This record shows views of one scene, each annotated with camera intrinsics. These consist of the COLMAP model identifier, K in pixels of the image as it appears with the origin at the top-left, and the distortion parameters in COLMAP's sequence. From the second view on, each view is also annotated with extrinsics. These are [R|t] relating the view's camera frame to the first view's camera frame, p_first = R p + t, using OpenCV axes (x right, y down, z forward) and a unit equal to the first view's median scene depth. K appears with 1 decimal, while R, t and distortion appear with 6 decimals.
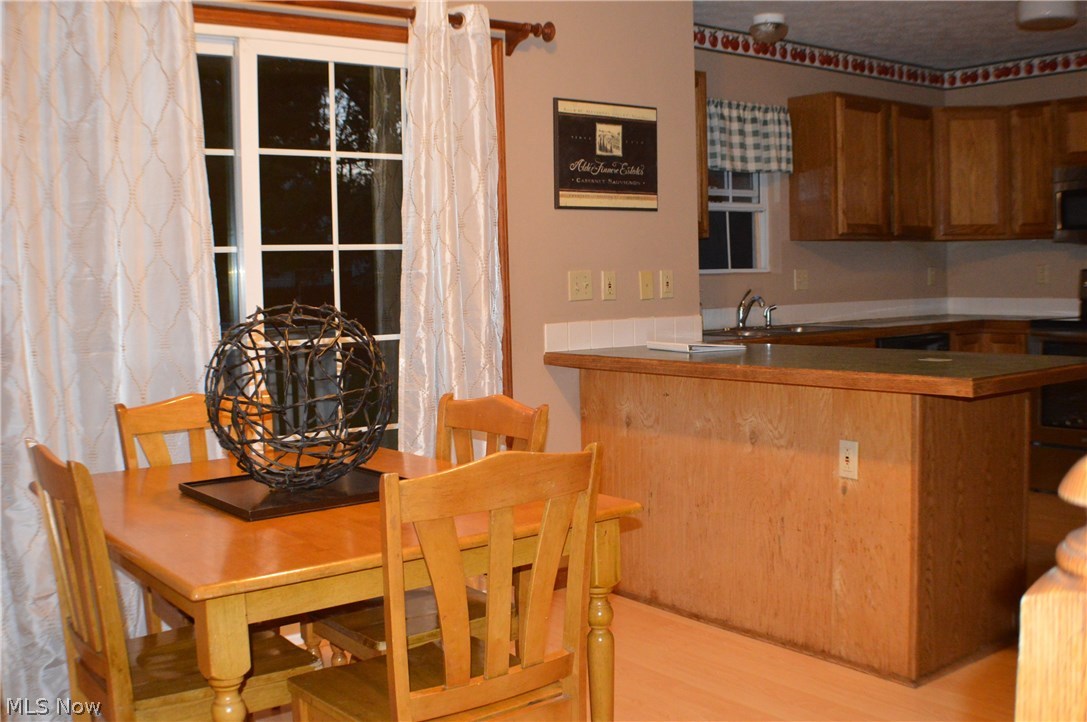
lens RADIAL K [[1111.3, 0, 575.3], [0, 1111.3, 360.5], [0, 0, 1]] dist [-0.161625, 0.021999]
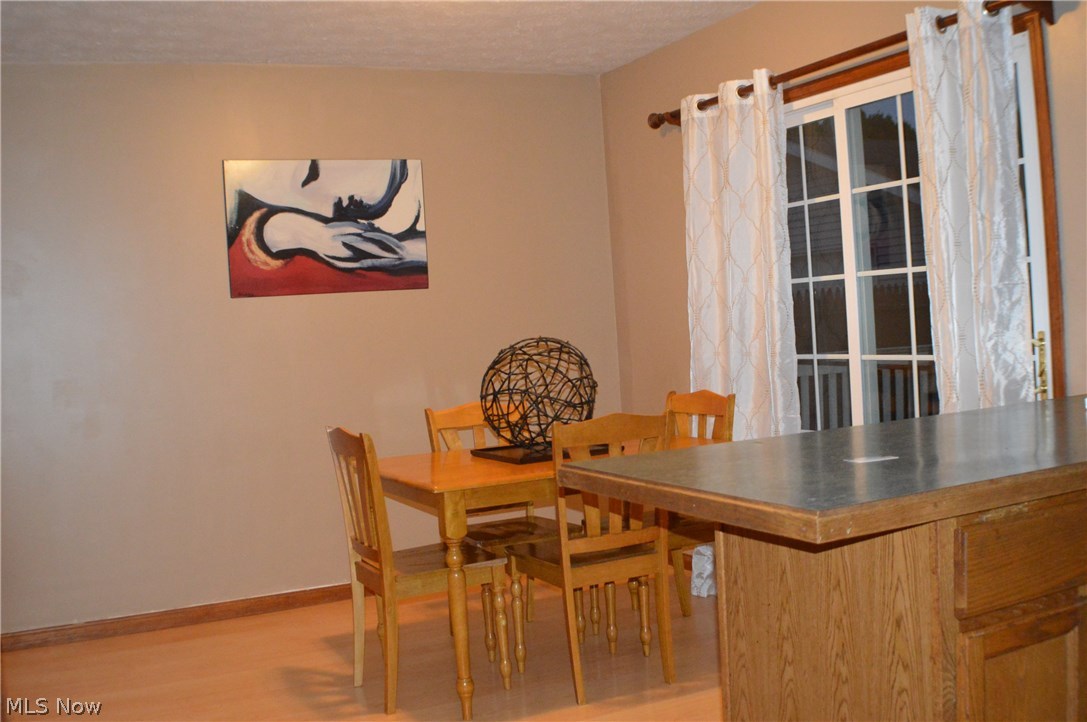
lens RADIAL K [[1111.3, 0, 575.3], [0, 1111.3, 360.5], [0, 0, 1]] dist [-0.161625, 0.021999]
pose [[-0.168582, 0.071550, -0.983087, 0.790988], [-0.004768, 0.997291, 0.073401, -0.082311], [0.985676, 0.017061, -0.167784, 0.775283]]
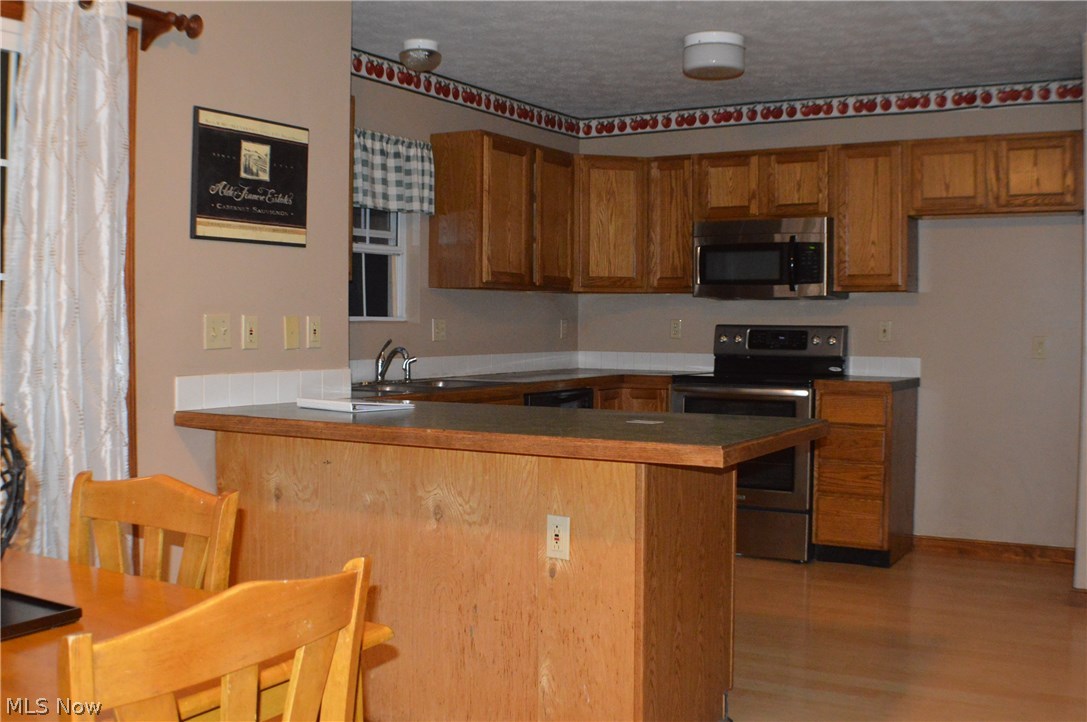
lens RADIAL K [[1111.3, 0, 575.3], [0, 1111.3, 360.5], [0, 0, 1]] dist [-0.161625, 0.021999]
pose [[0.928239, 0.015407, 0.371665, -0.053331], [0.001366, 0.998994, -0.044824, -0.008506], [-0.371982, 0.042115, 0.927284, 0.141545]]
